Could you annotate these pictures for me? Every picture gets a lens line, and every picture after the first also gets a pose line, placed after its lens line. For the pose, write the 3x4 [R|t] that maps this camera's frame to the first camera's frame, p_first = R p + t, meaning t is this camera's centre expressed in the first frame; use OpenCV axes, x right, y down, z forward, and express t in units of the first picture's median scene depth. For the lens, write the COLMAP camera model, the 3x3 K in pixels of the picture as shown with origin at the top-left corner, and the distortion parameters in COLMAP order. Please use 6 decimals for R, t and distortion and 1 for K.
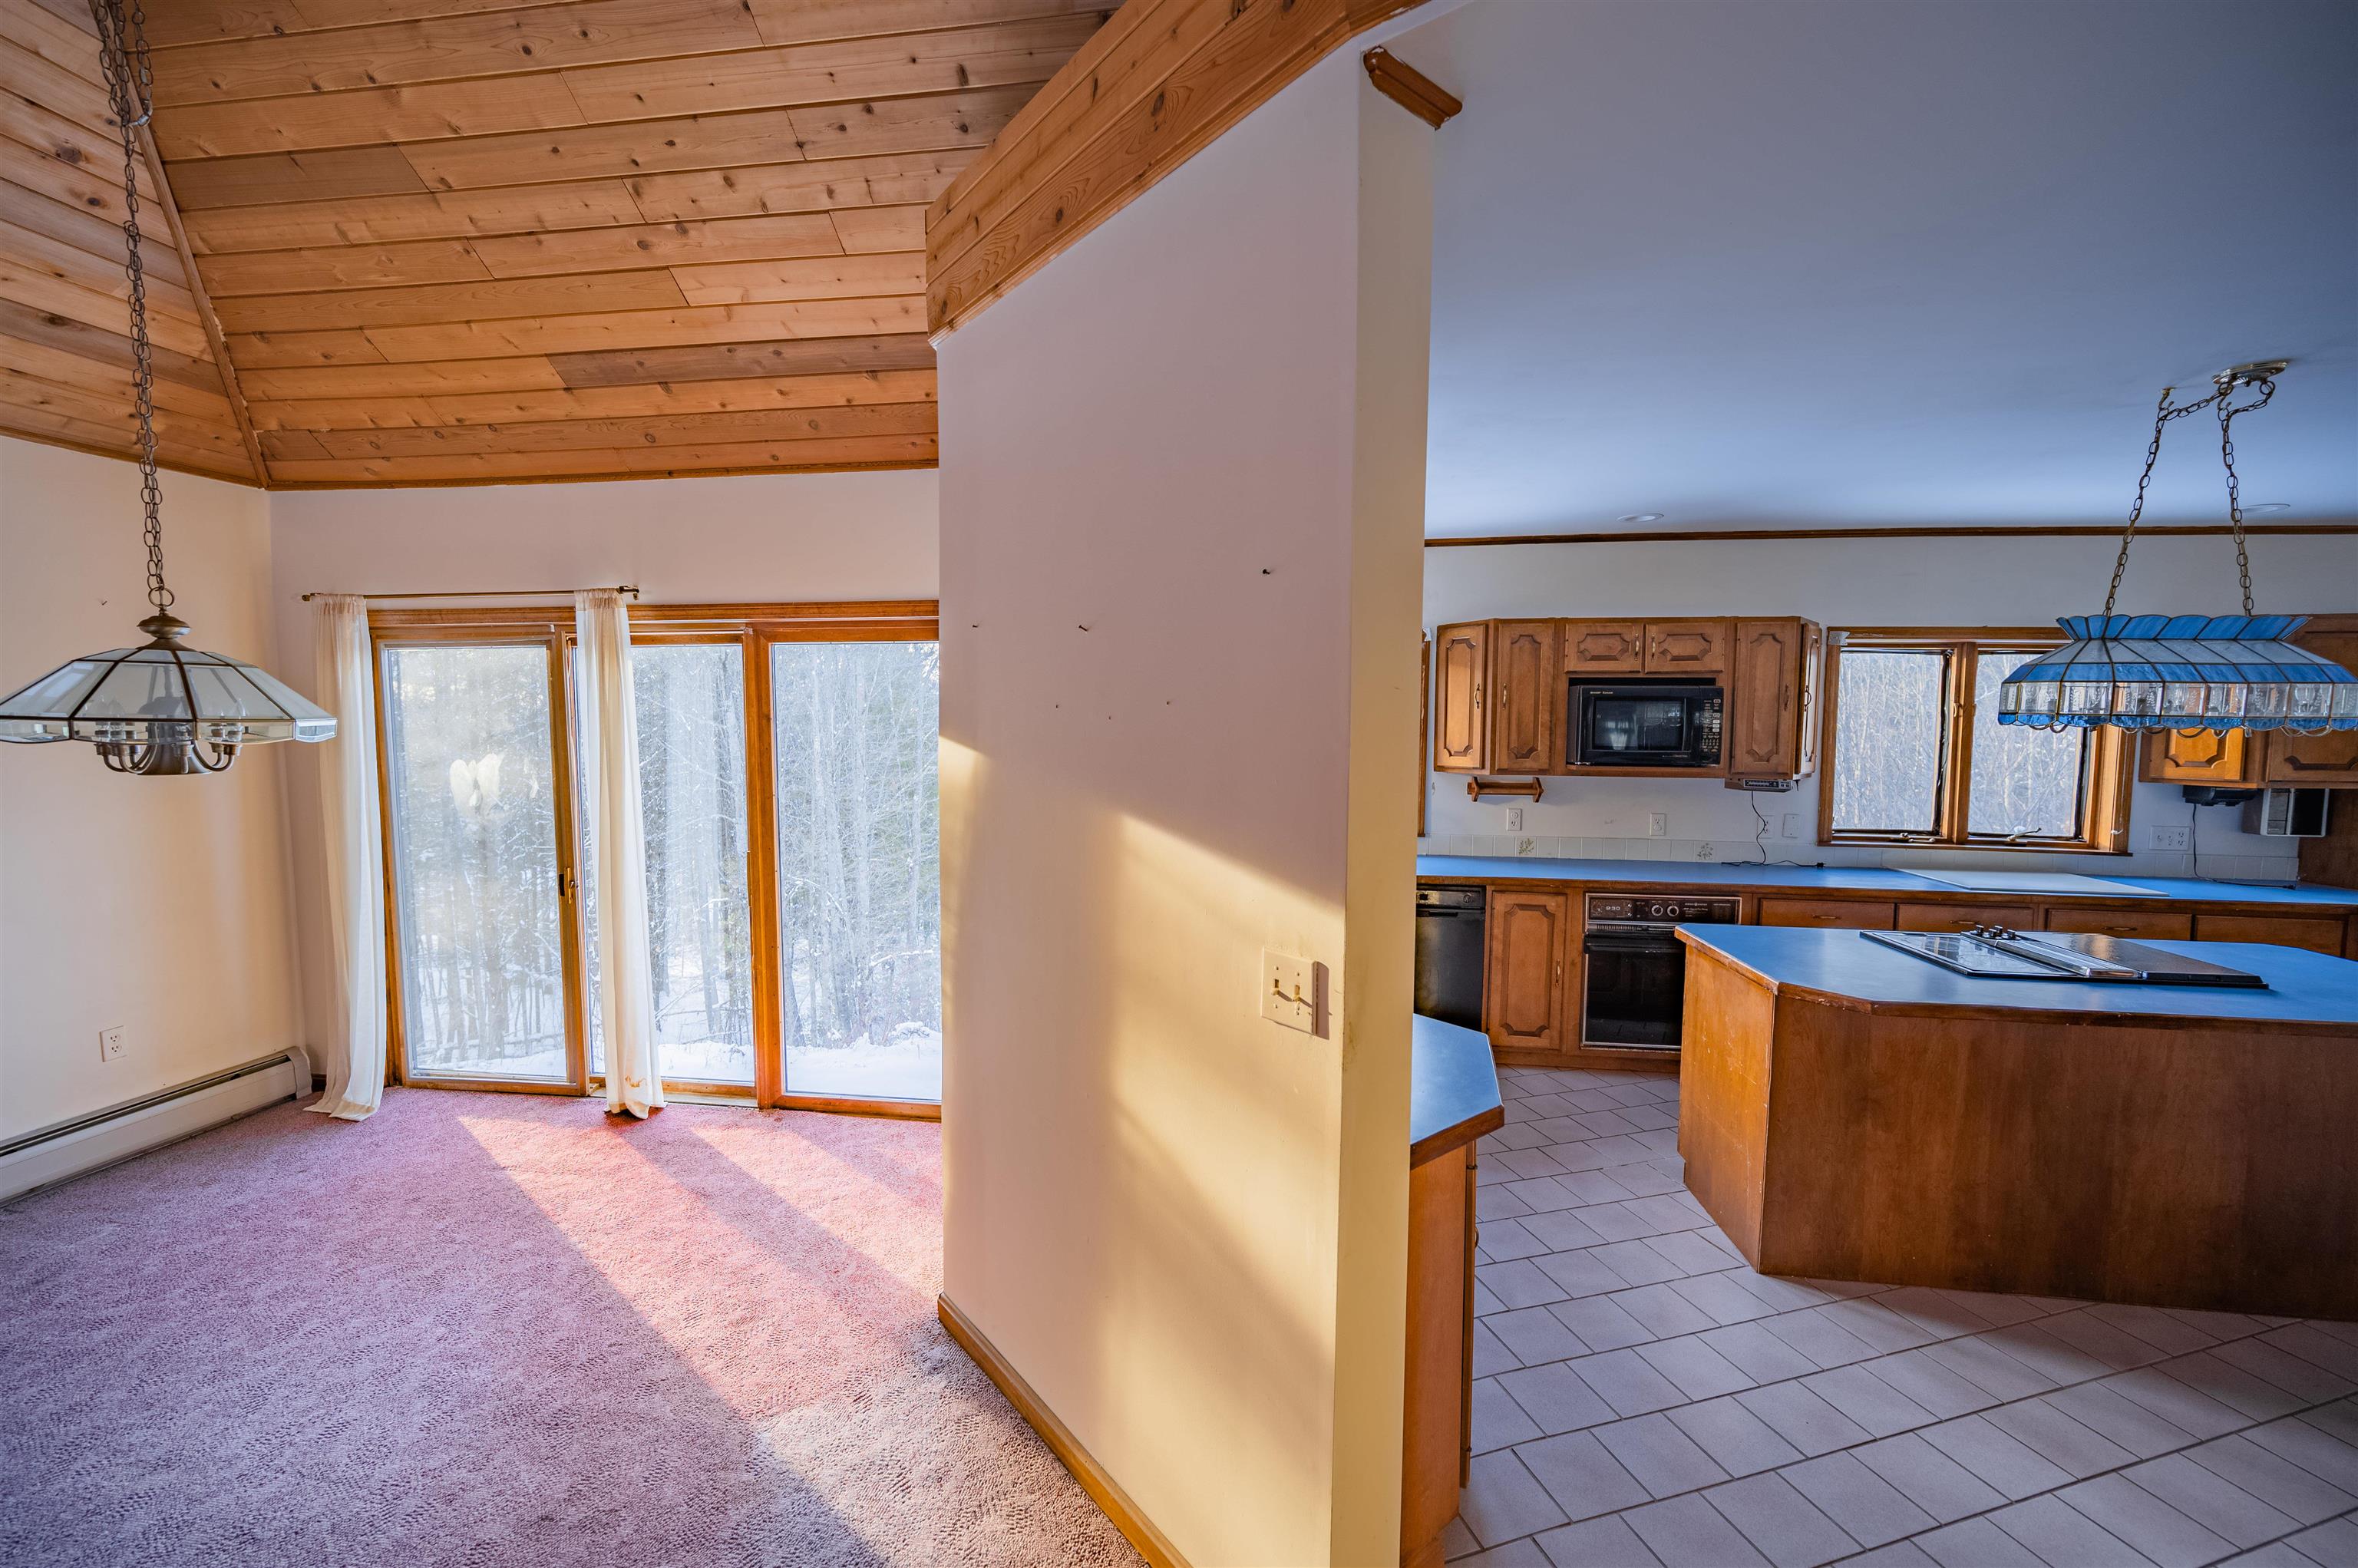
lens RADIAL K [[926.5, 0, 1182.2], [0, 926.5, 777.4], [0, 0, 1]] dist [-0.000971, -0.000151]
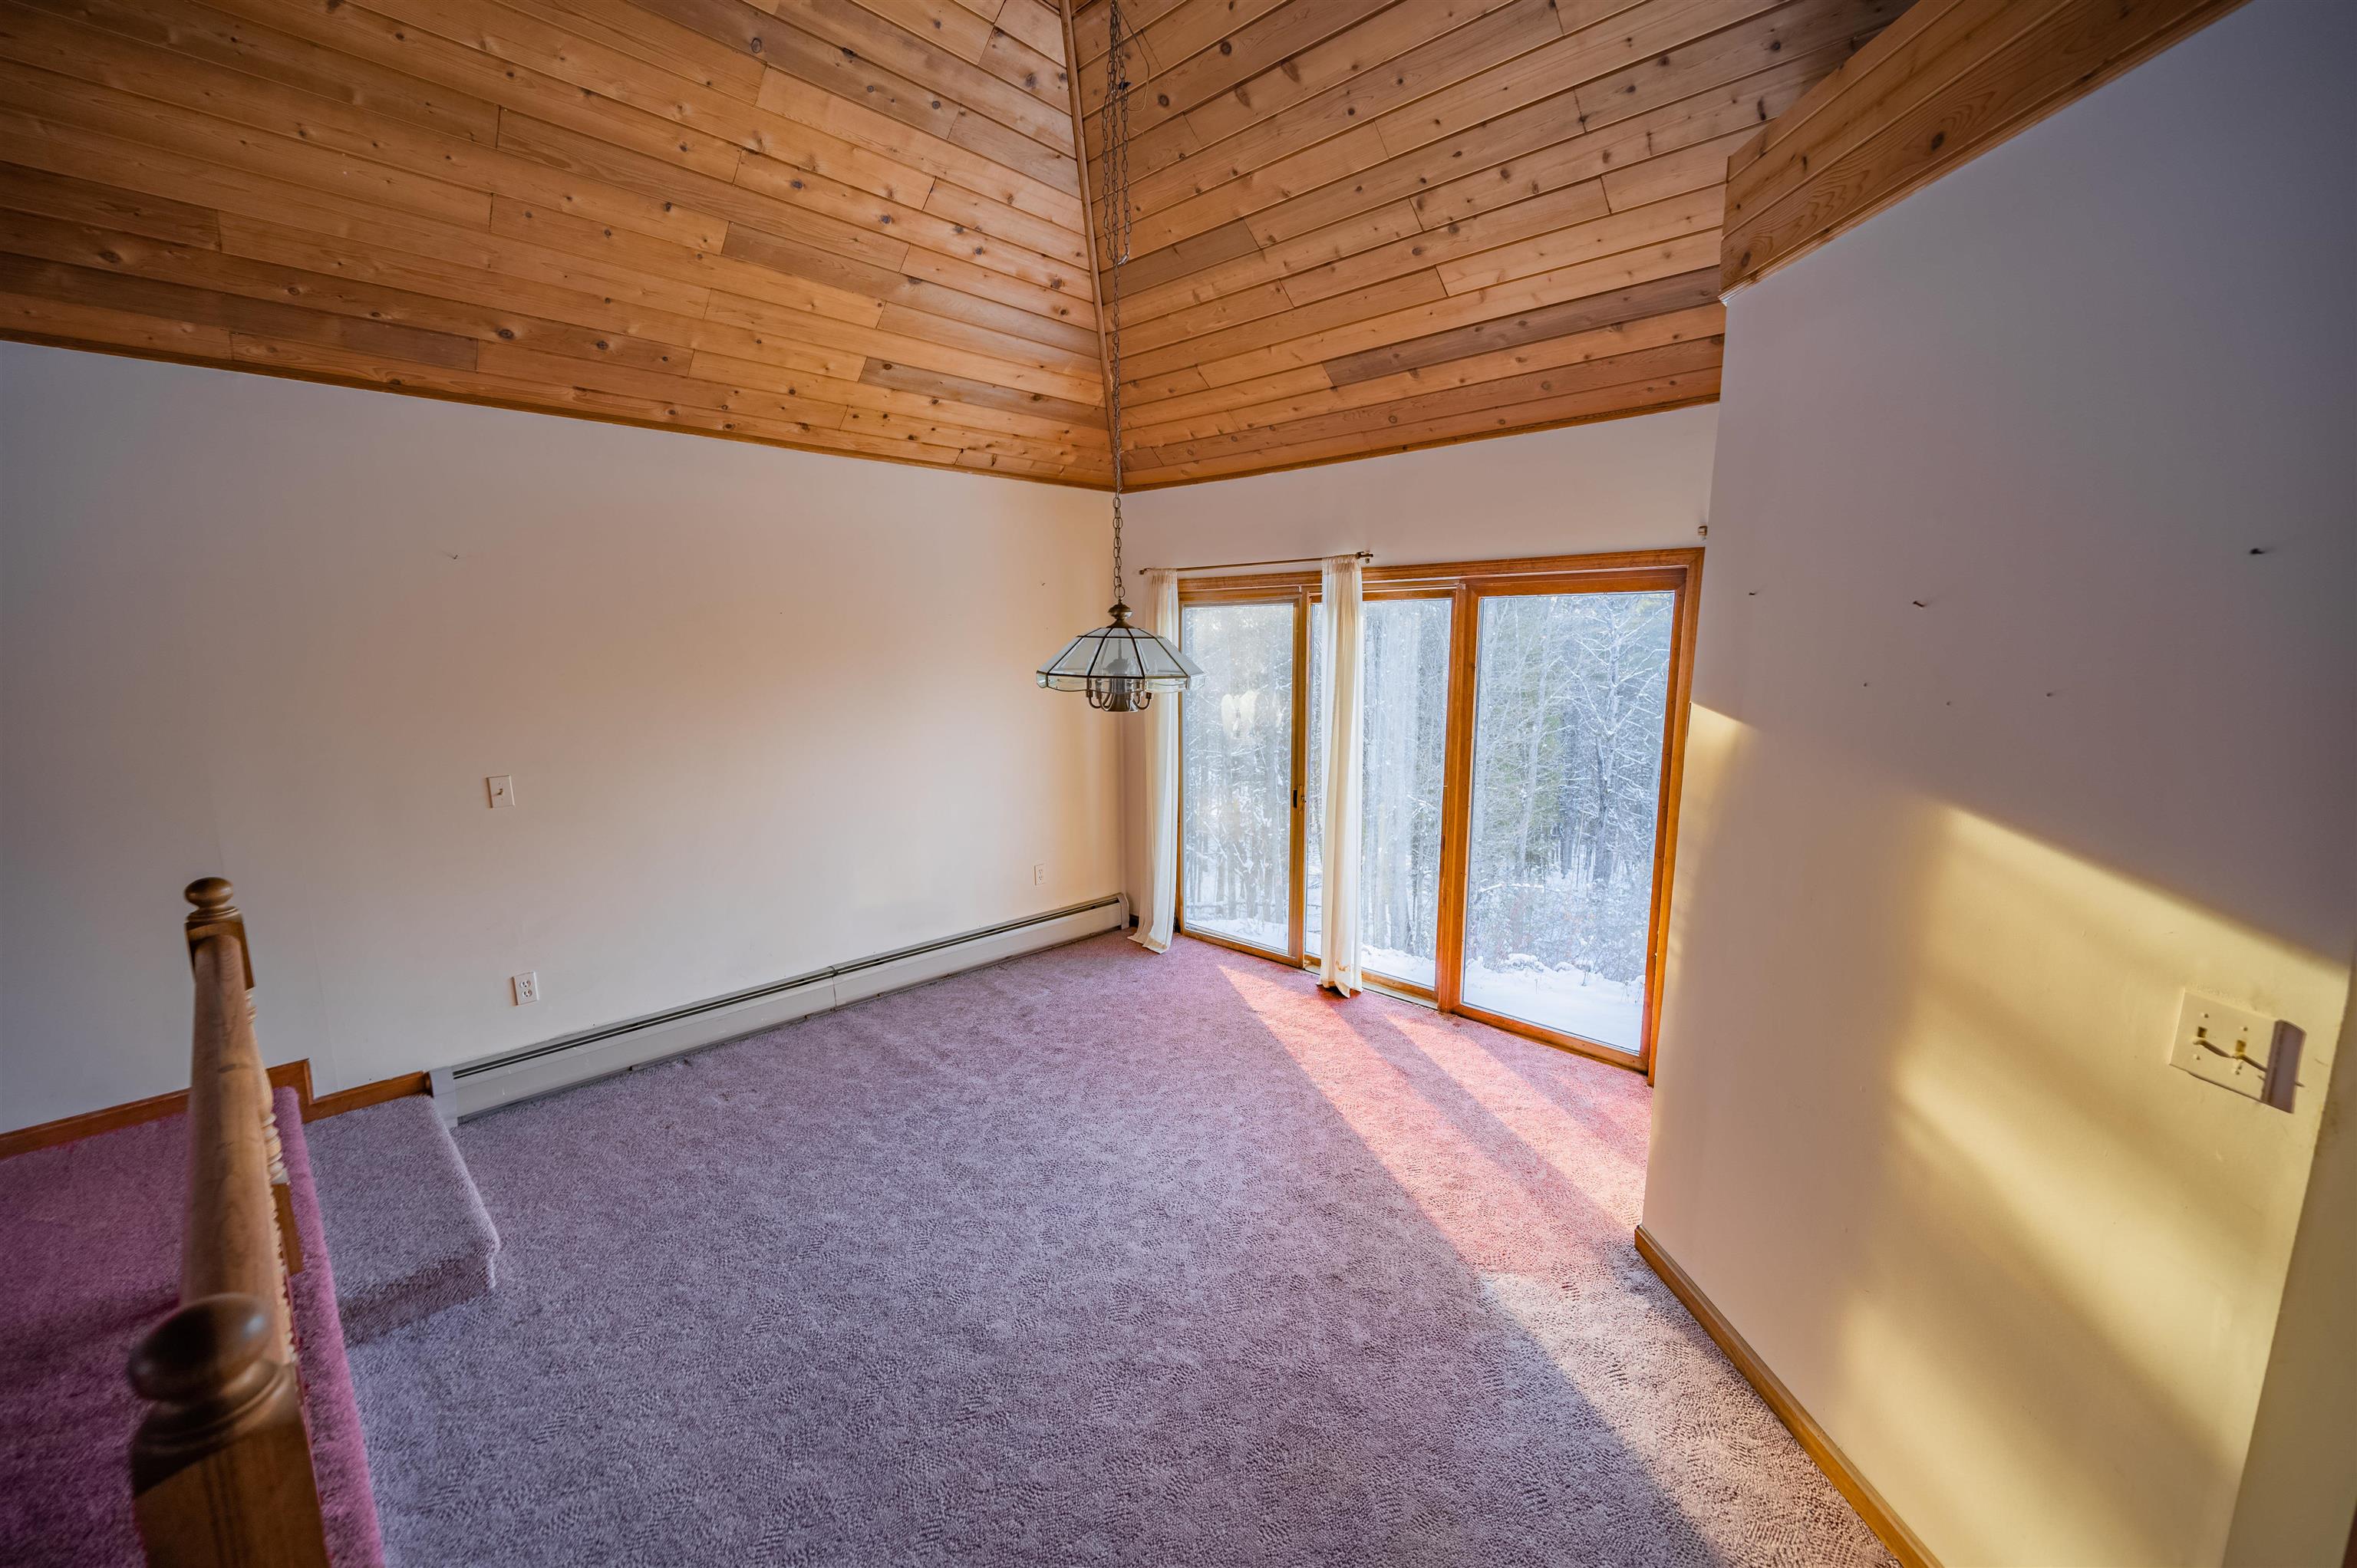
lens RADIAL K [[935.0, 0, 1178.5], [0, 935.0, 784.0], [0, 0, 1]] dist [-0.001114, -0.000545]
pose [[0.806449, 0.089223, -0.584534, -0.082674], [-0.037596, 0.994287, 0.099898, -0.027898], [0.590108, -0.058586, 0.805196, -0.118403]]
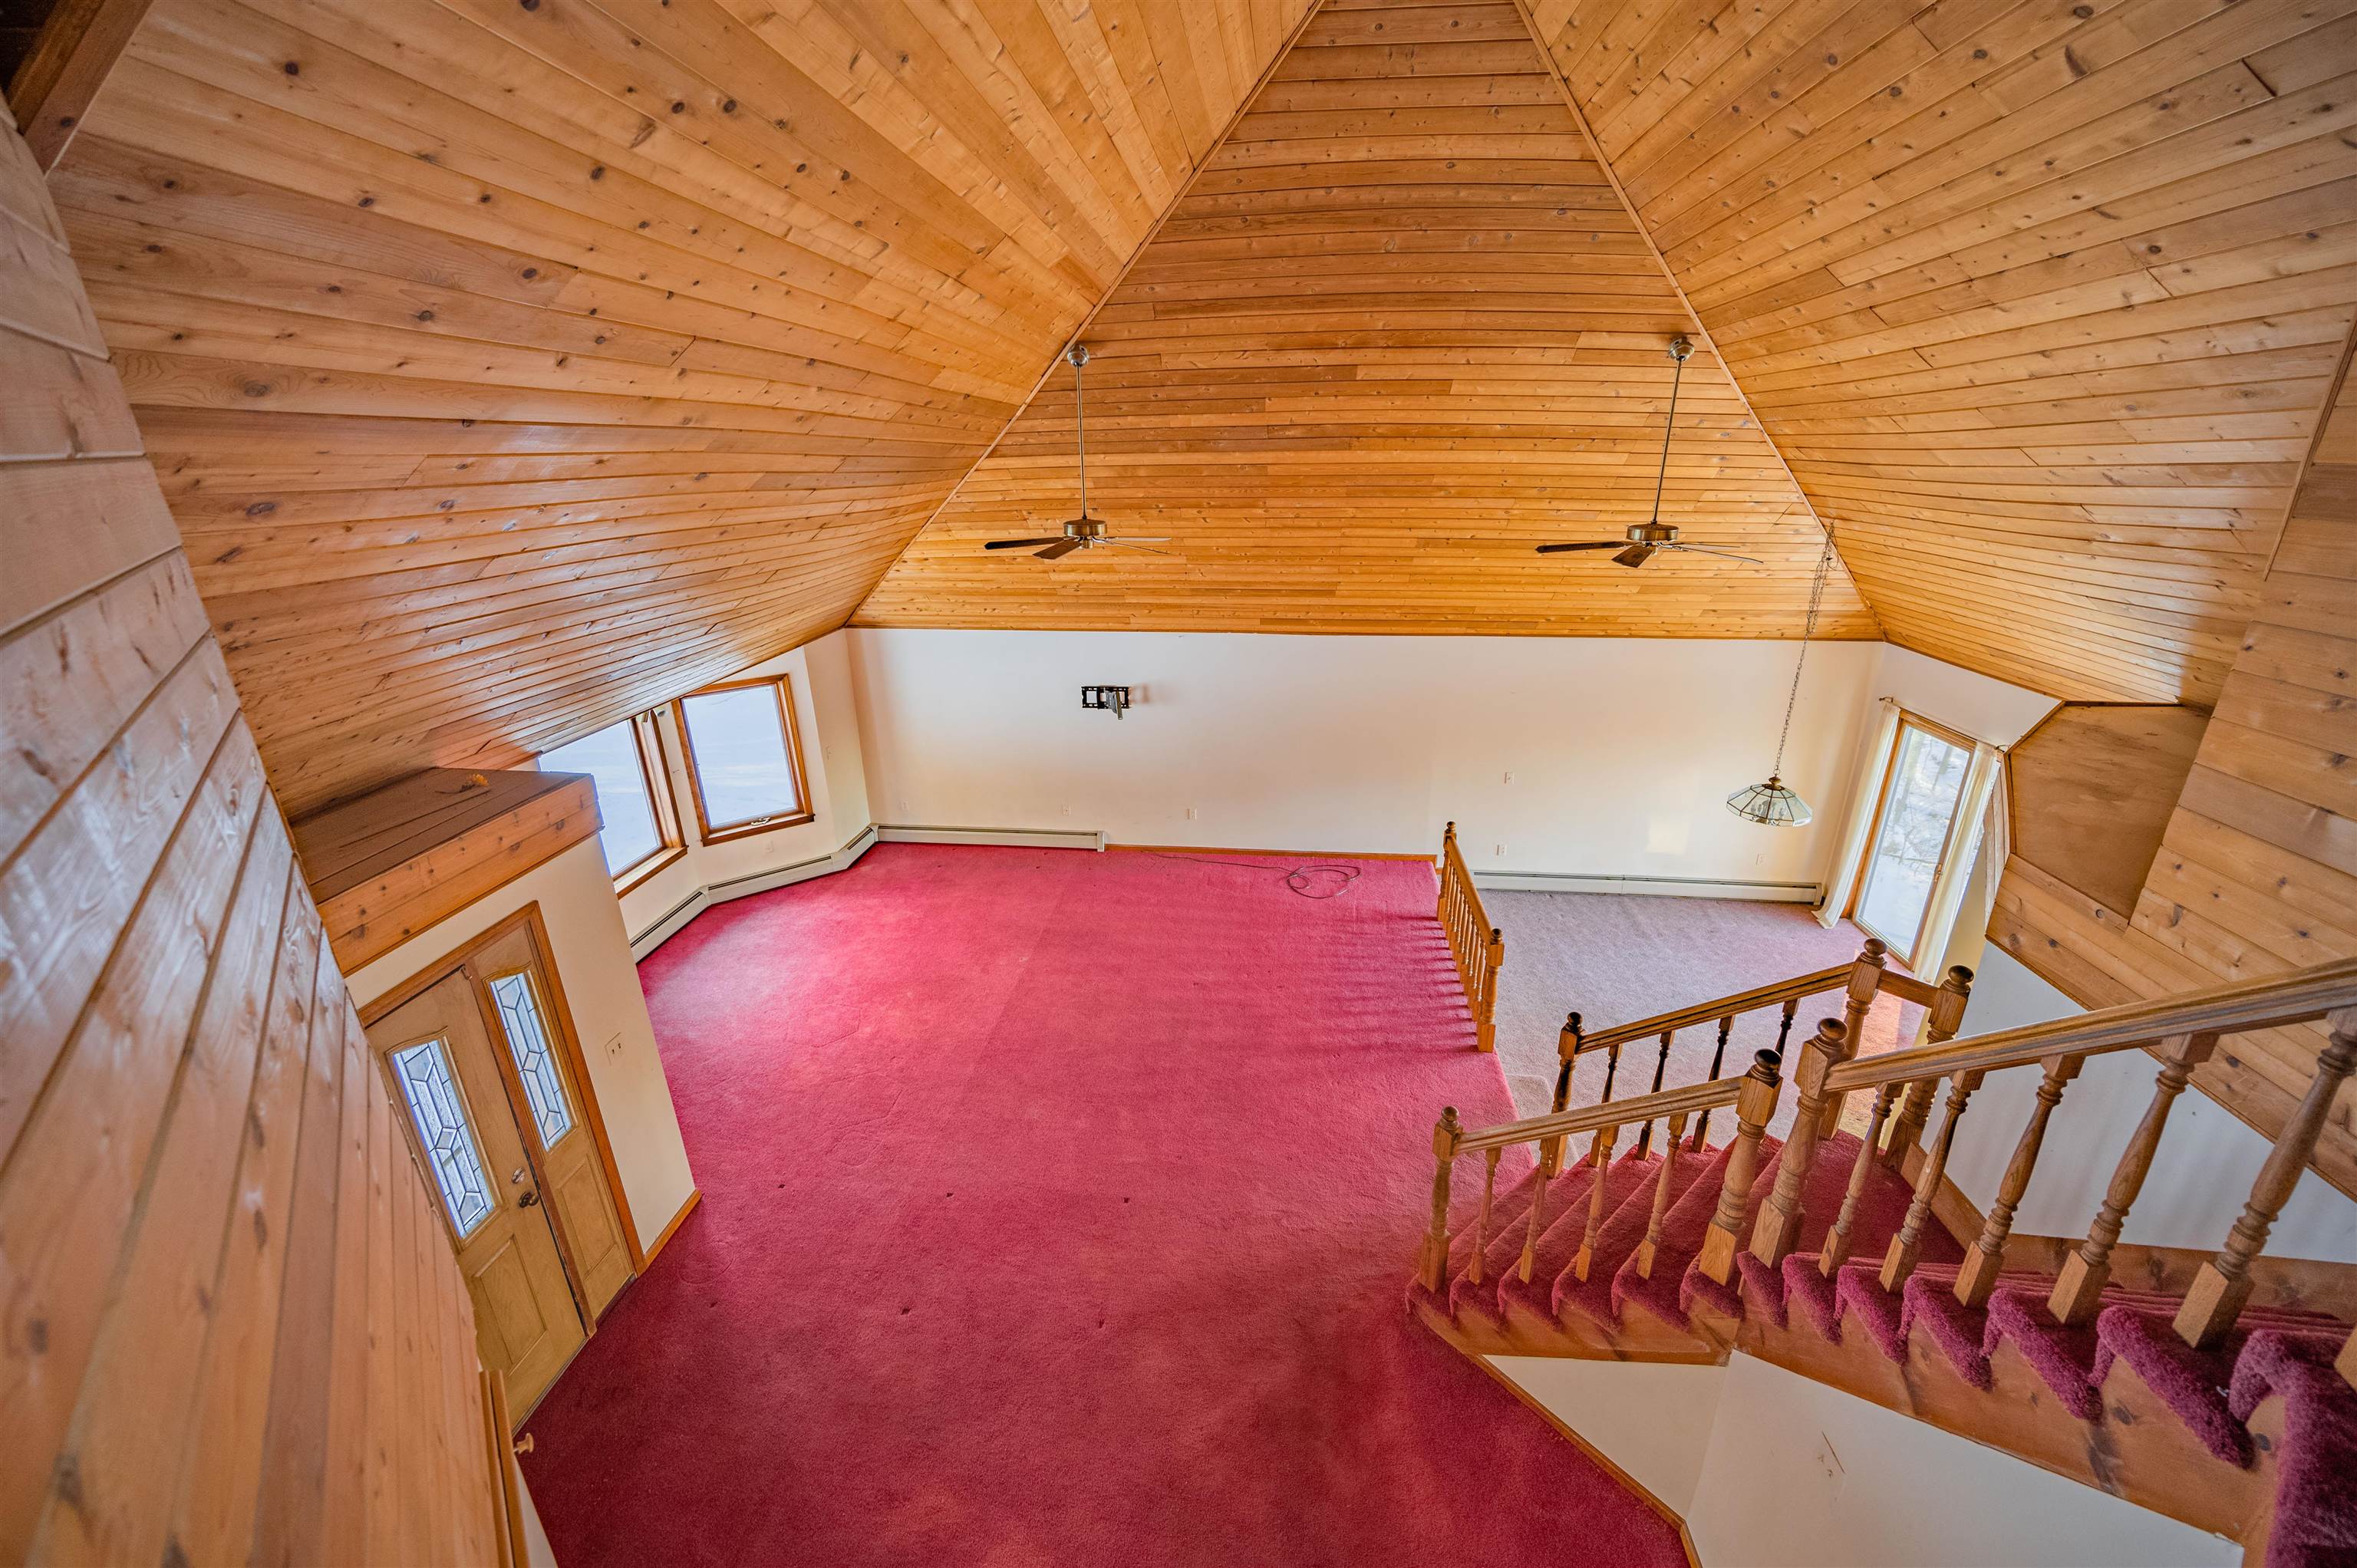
lens RADIAL K [[928.6, 0, 1195.6], [0, 928.6, 807.3], [0, 0, 1]] dist [0.000995, -0.000089]
pose [[0.041995, 0.357948, -0.932797, 1.308203], [-0.058250, 0.932909, 0.355369, -0.764700], [0.997418, 0.039411, 0.060028, -0.845294]]
